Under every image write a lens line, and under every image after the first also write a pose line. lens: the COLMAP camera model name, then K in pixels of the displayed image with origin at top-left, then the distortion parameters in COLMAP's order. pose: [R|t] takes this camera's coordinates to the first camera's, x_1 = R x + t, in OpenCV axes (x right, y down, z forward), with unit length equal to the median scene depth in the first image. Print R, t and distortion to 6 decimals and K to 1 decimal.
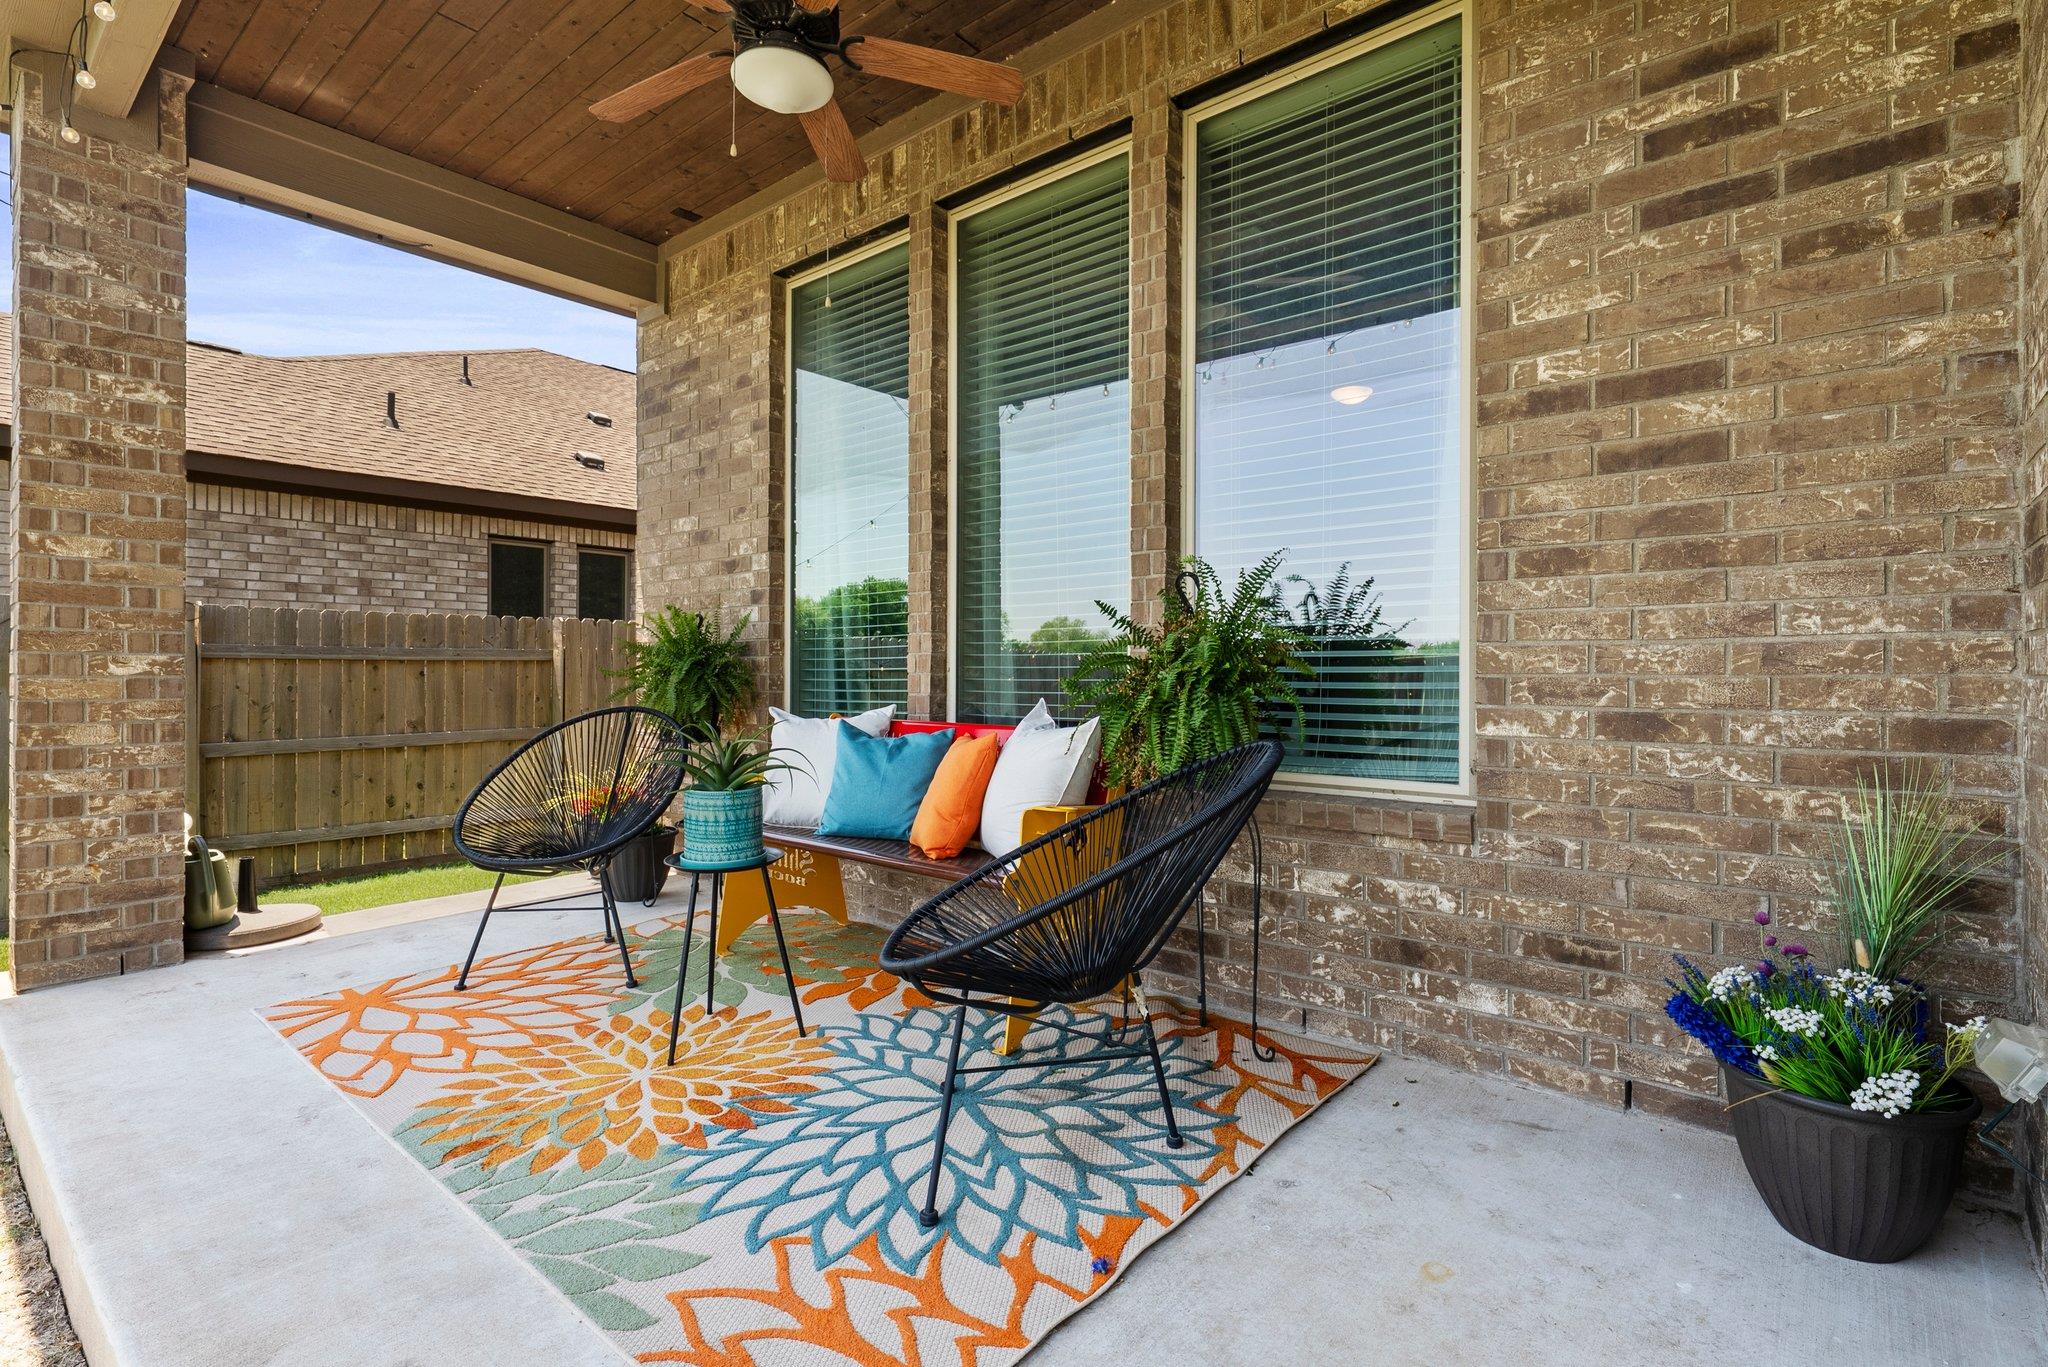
lens RADIAL K [[970.4, 0, 1024.3], [0, 970.4, 673.3], [0, 0, 1]] dist [0.000701, 0.000231]
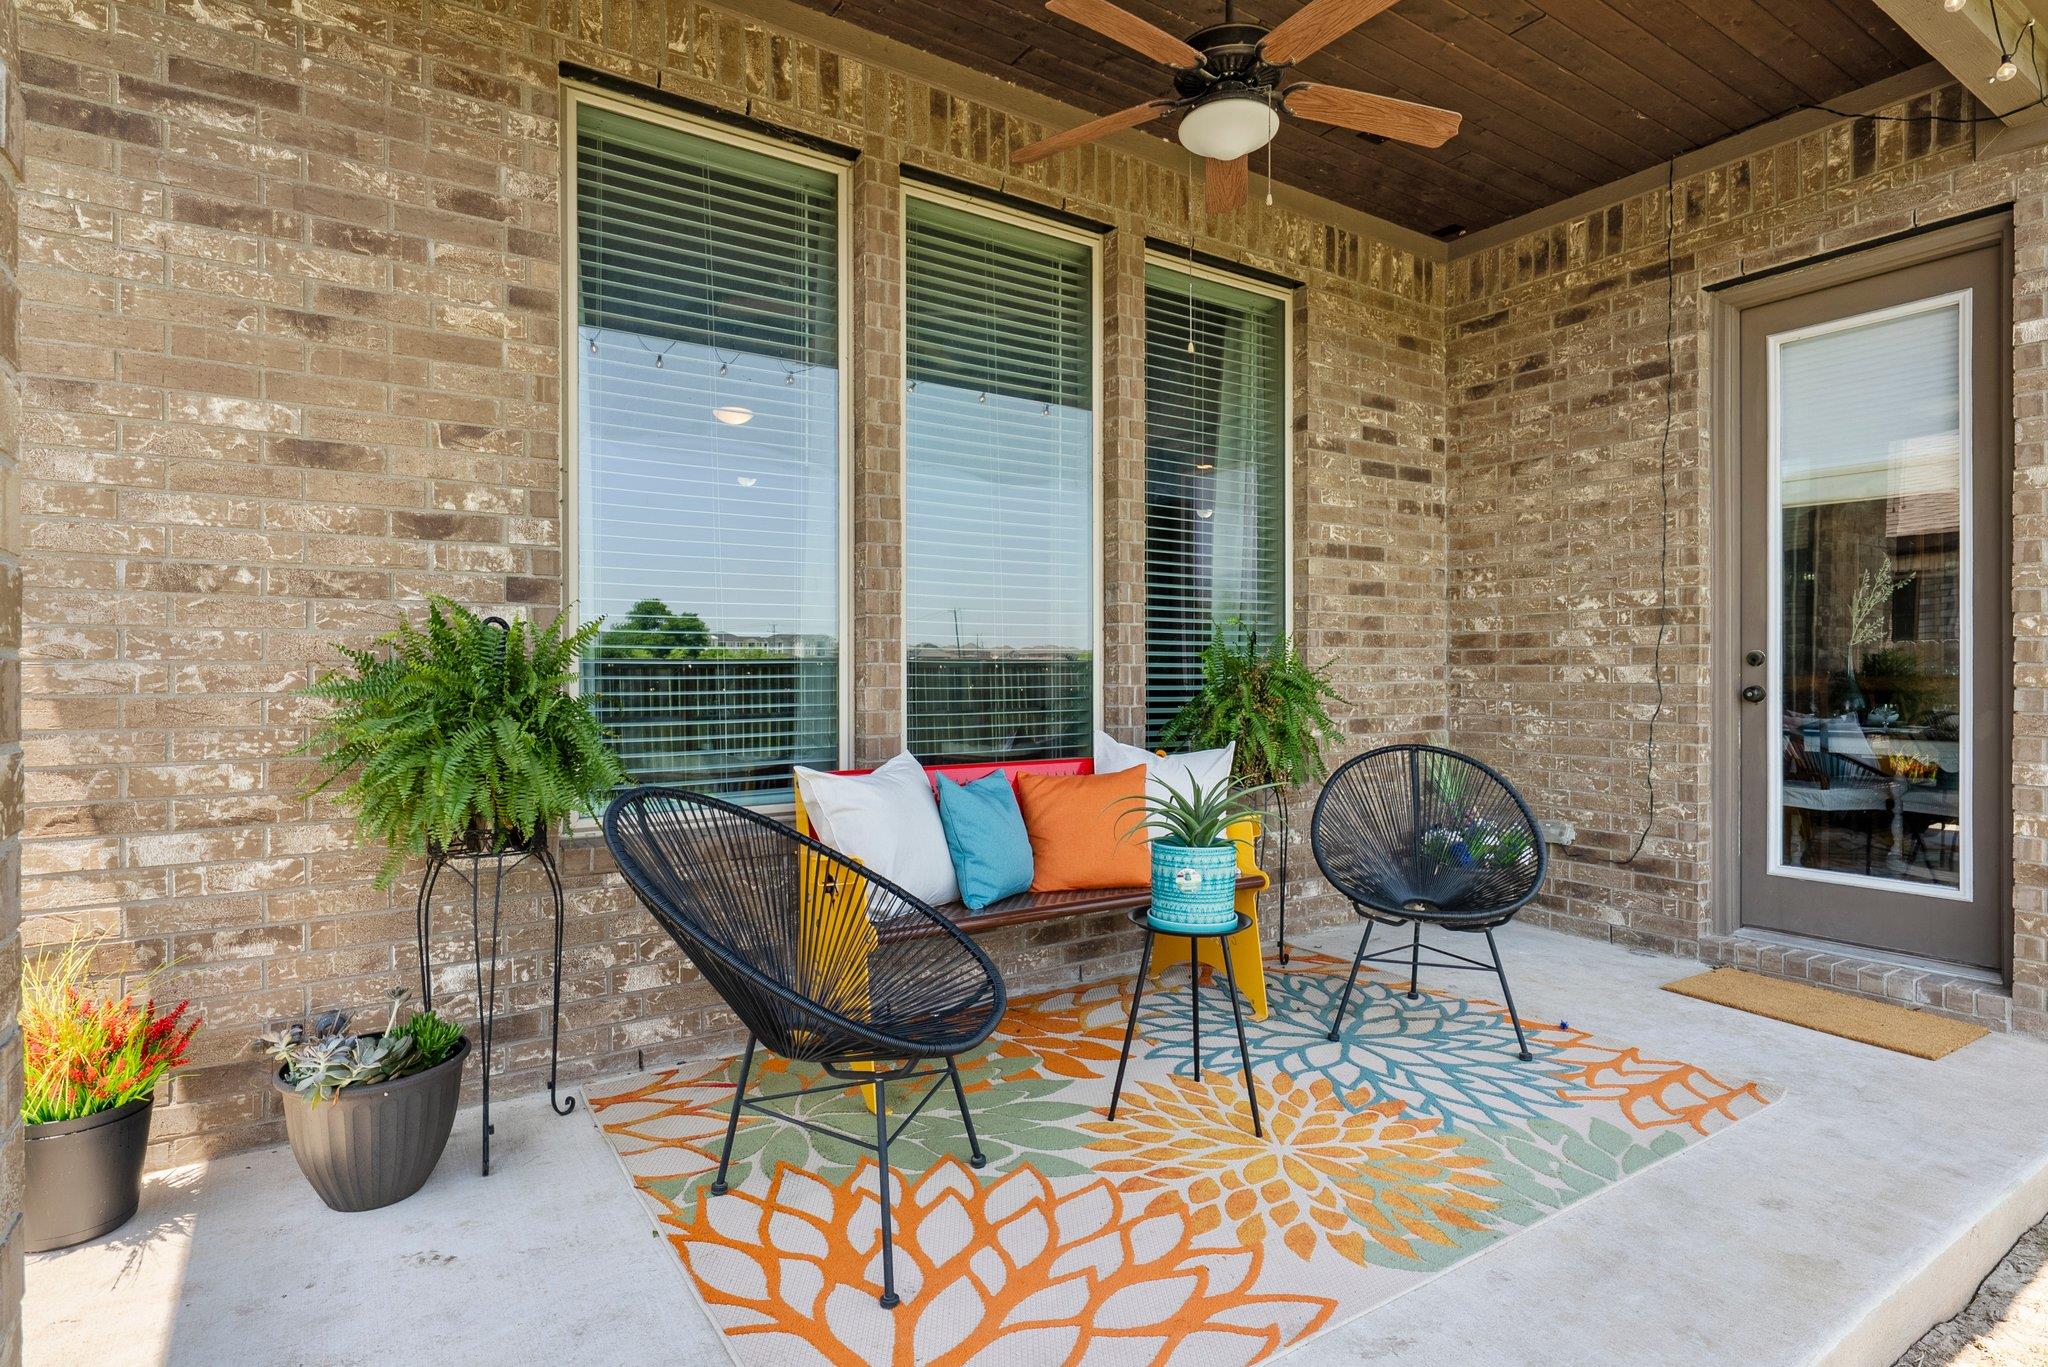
lens RADIAL K [[1057.5, 0, 1026.3], [0, 1057.5, 675.2], [0, 0, 1]] dist [0.005437, 0.000568]
pose [[0.277220, -0.004686, 0.960795, -1.589402], [0.001958, 0.999989, 0.004312, -0.057609], [-0.960804, 0.000686, 0.277226, 1.043136]]
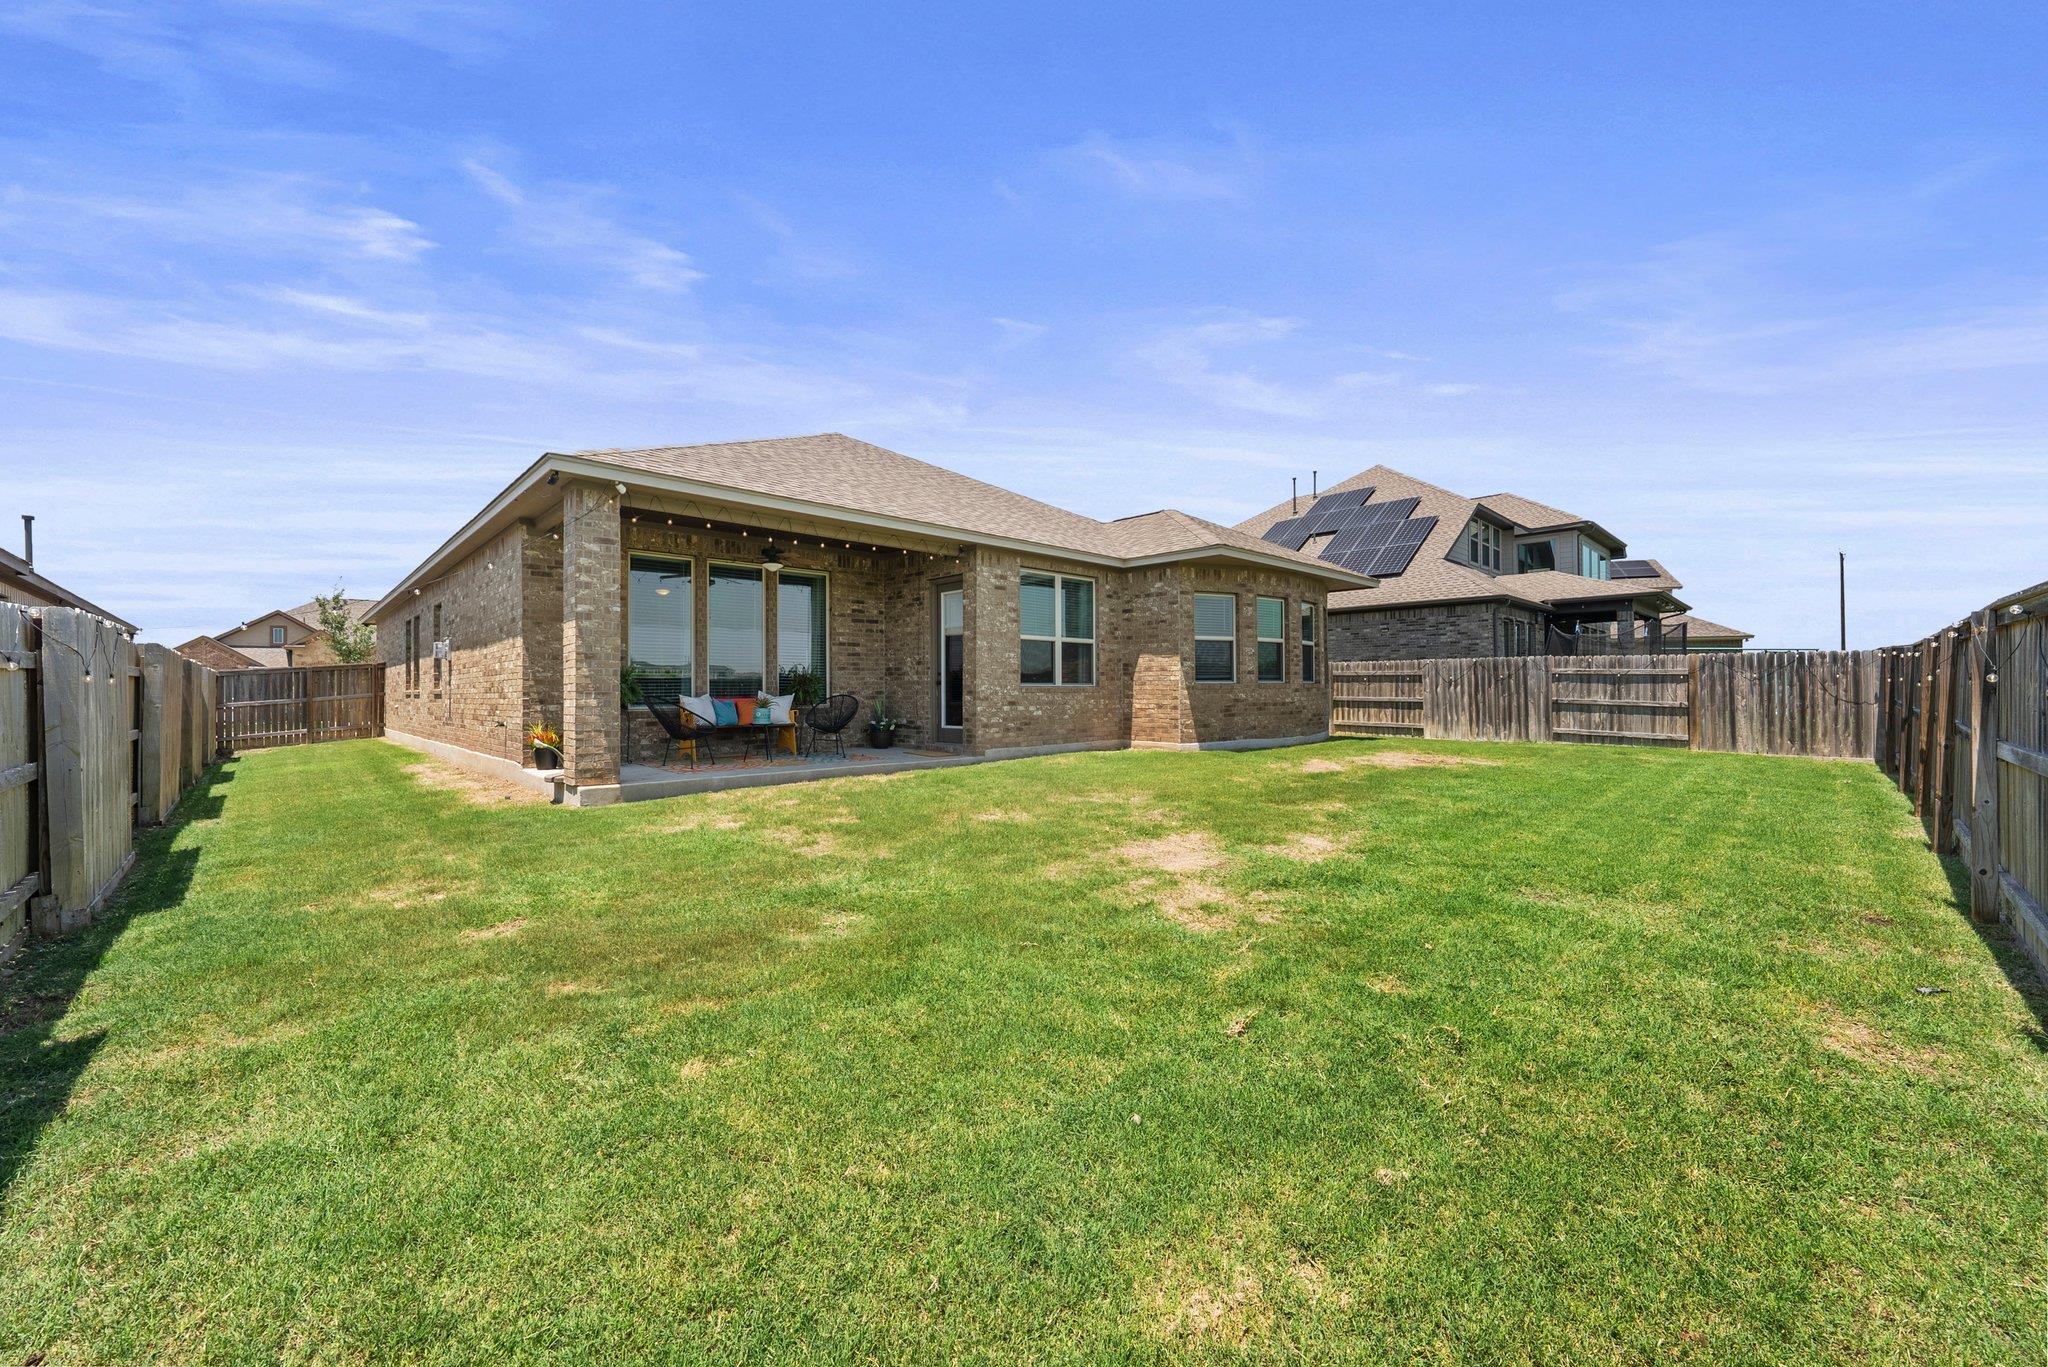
lens RADIAL K [[784.1, 0, 1027.0], [0, 784.1, 688.3], [0, 0, 1]] dist [-0.001873, -0.000157]
pose [[0.108874, 0.002274, 0.994053, -4.785673], [0.006092, 0.999977, -0.002955, 0.045096], [-0.994037, 0.006377, 0.108858, -0.860481]]
